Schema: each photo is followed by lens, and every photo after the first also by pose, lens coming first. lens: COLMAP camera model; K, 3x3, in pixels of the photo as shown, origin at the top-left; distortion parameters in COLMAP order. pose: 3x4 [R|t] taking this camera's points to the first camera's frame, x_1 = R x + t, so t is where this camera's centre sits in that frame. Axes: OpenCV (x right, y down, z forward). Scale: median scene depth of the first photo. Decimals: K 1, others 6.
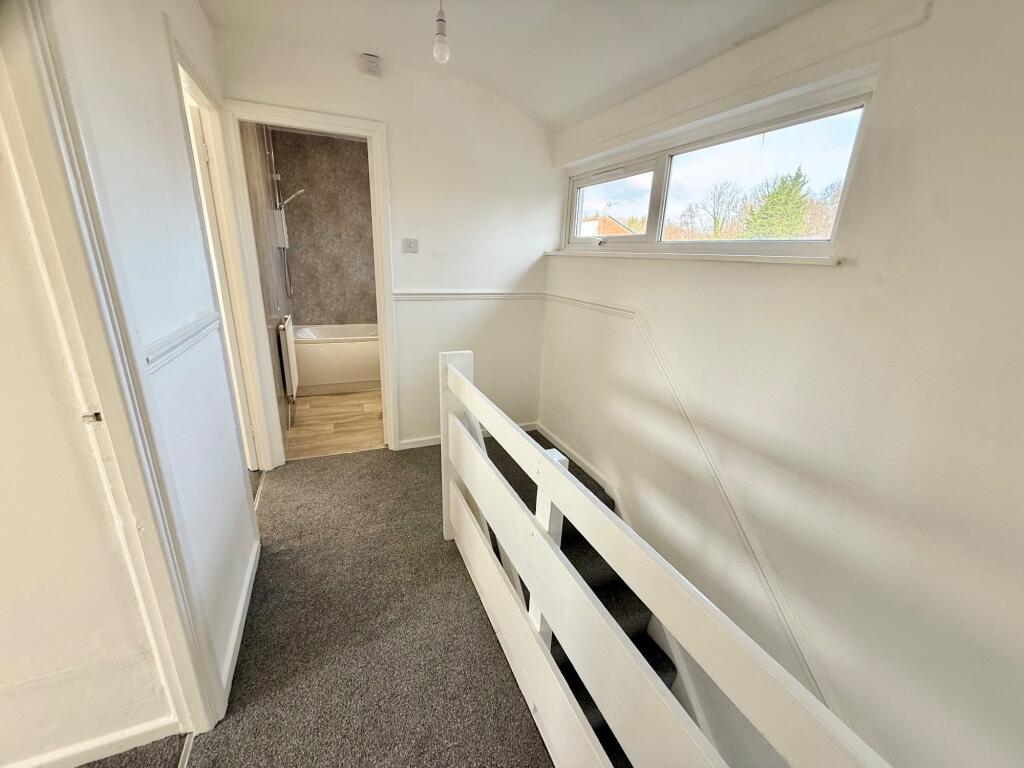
lens RADIAL K [[405.4, 0, 510.2], [0, 405.4, 380.5], [0, 0, 1]] dist [-0.001770, 0.000347]
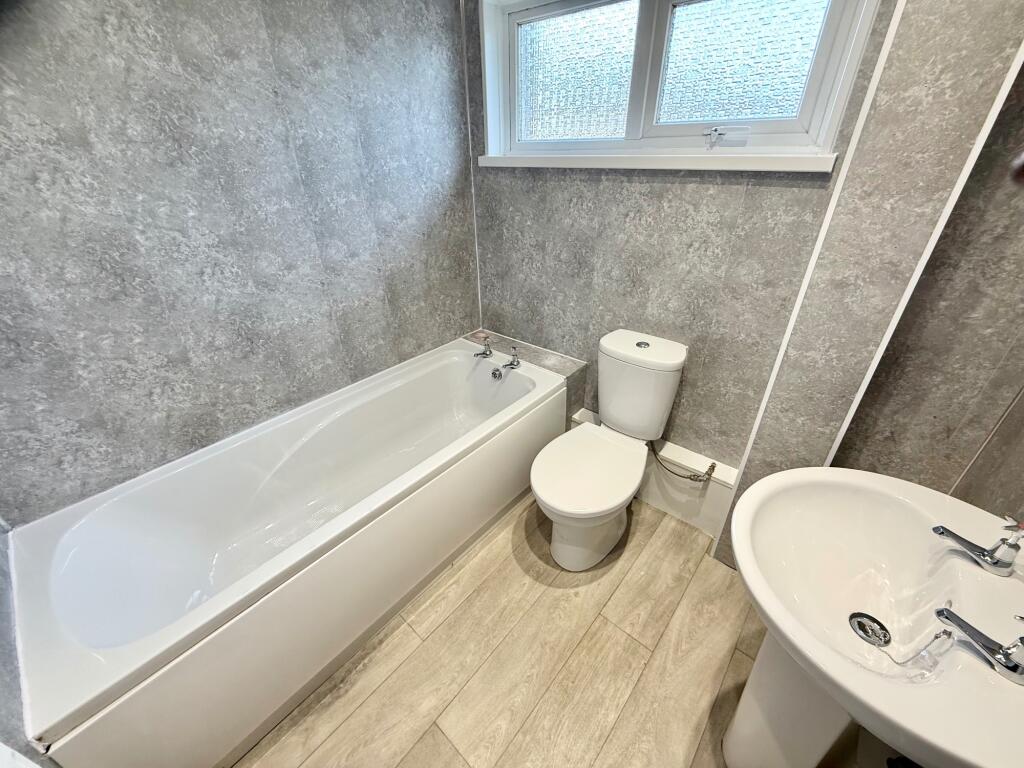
lens RADIAL K [[405.4, 0, 510.4], [0, 405.4, 385.4], [0, 0, 1]] dist [-0.001770, 0.000347]
pose [[0.896784, -0.272336, 0.348728, -0.308451], [0.187464, 0.947764, 0.258070, -0.230242], [-0.400794, -0.166060, 0.900993, 0.644948]]
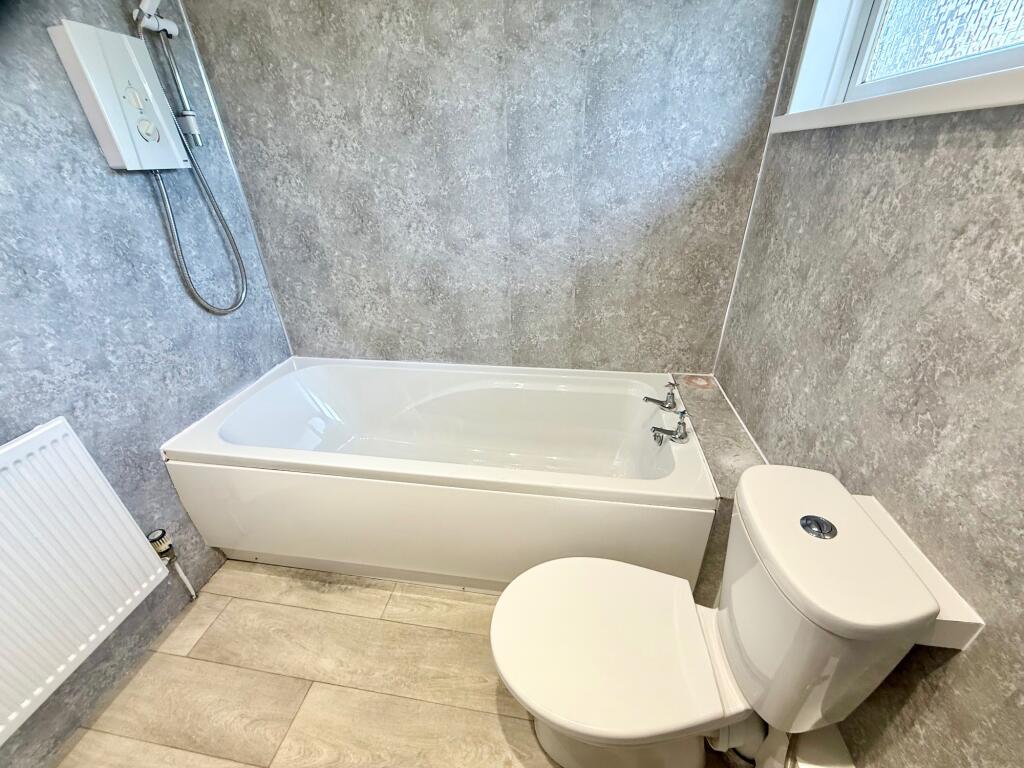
lens RADIAL K [[405.4, 0, 505.3], [0, 405.4, 384.5], [0, 0, 1]] dist [-0.001770, 0.000347]
pose [[0.844607, 0.198621, -0.497181, -0.109049], [-0.099964, 0.970812, 0.218015, -0.224333], [0.525972, -0.134437, 0.839810, 0.739410]]
